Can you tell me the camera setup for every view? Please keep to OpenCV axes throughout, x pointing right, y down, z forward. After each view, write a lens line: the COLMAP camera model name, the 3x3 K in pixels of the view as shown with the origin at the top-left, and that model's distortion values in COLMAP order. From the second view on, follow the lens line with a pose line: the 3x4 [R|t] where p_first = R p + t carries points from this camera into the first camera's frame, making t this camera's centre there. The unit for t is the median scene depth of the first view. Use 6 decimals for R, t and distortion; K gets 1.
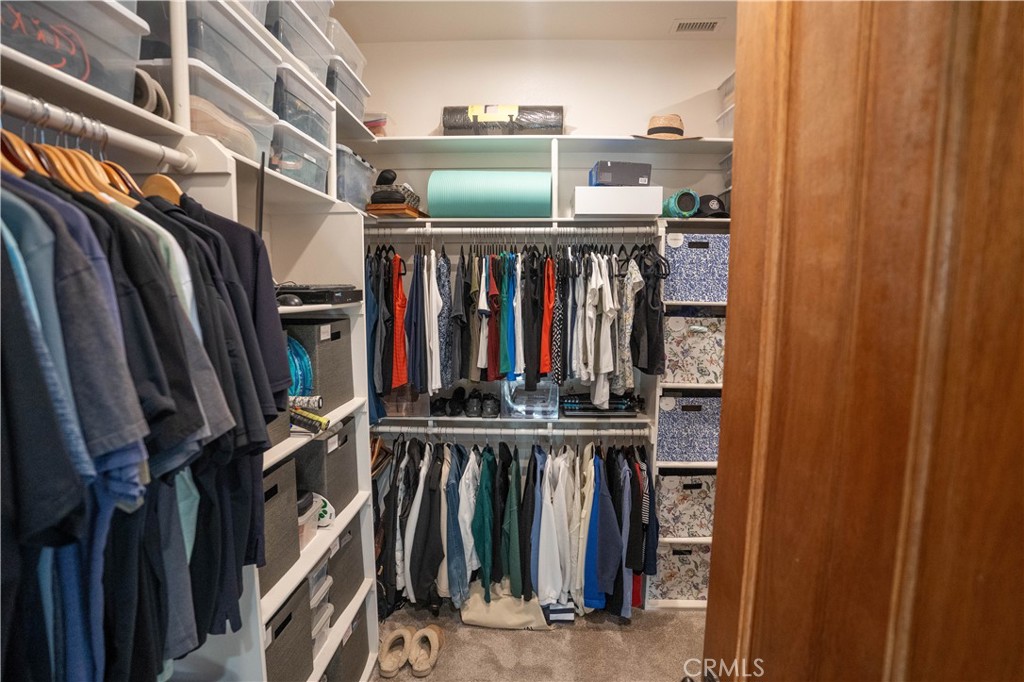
lens RADIAL K [[517.7, 0, 512.4], [0, 517.7, 347.6], [0, 0, 1]] dist [-0.087276, 0.036028]
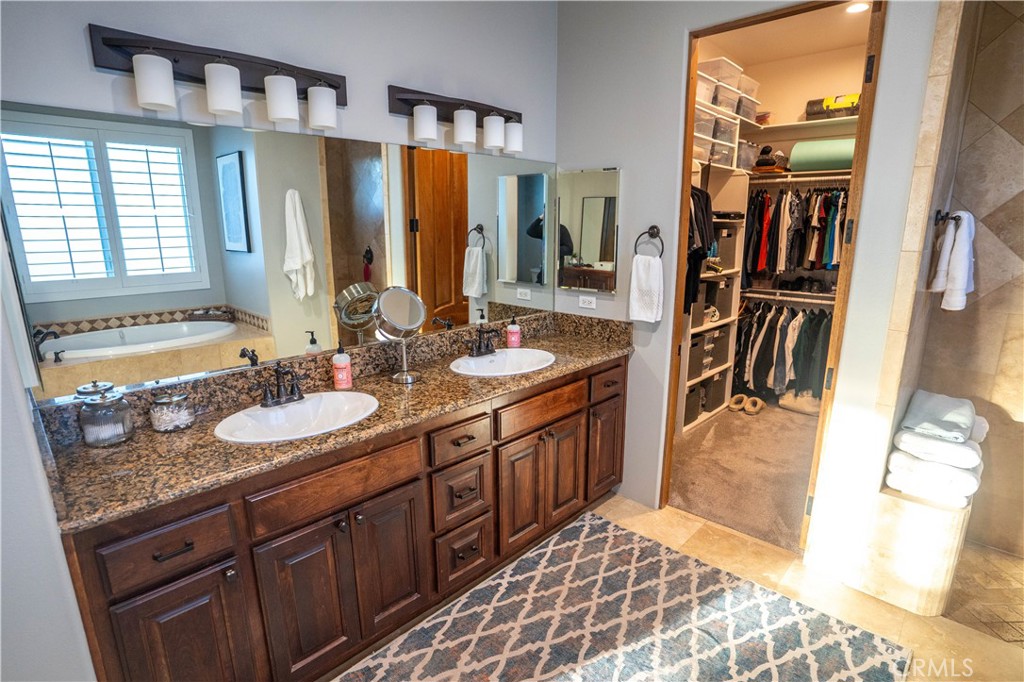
lens RADIAL K [[517.7, 0, 512.4], [0, 517.7, 347.6], [0, 0, 1]] dist [-0.087276, 0.036028]
pose [[0.751323, 0.143202, -0.644210, 0.312851], [-0.066755, 0.987657, 0.141693, 0.154326], [0.656549, -0.063453, 0.751609, -0.931424]]
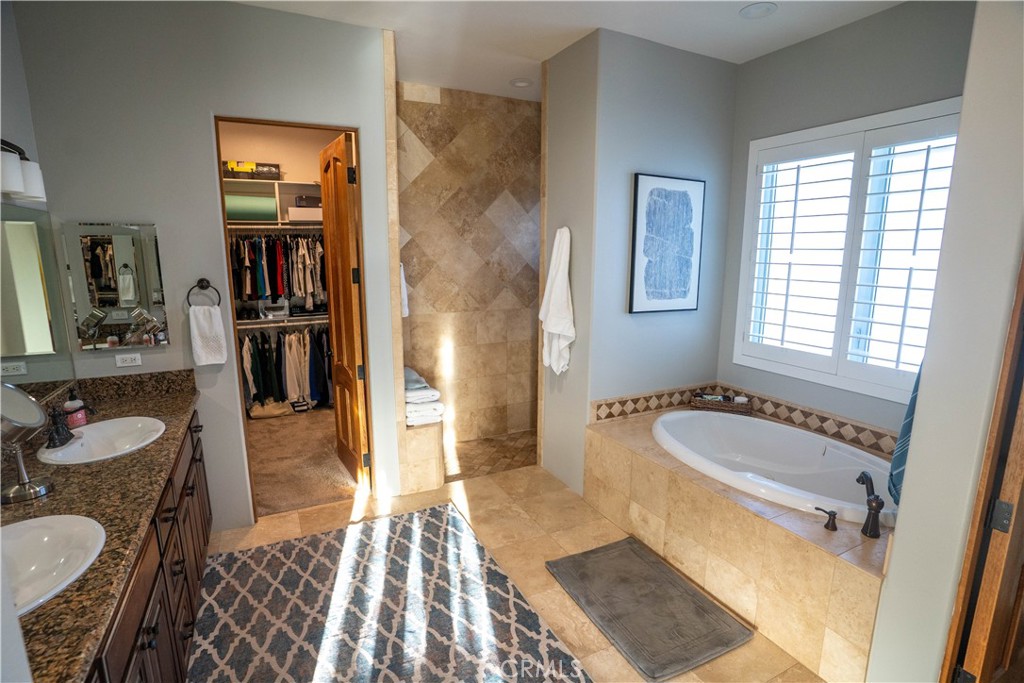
lens RADIAL K [[493.1, 0, 505.9], [0, 493.1, 347.4], [0, 0, 1]] dist [-0.062987, 0.000582]
pose [[0.874768, -0.096905, 0.474754, -0.098890], [0.059226, 0.993834, 0.093731, 0.132075], [-0.480909, -0.053875, 0.875113, -1.224364]]
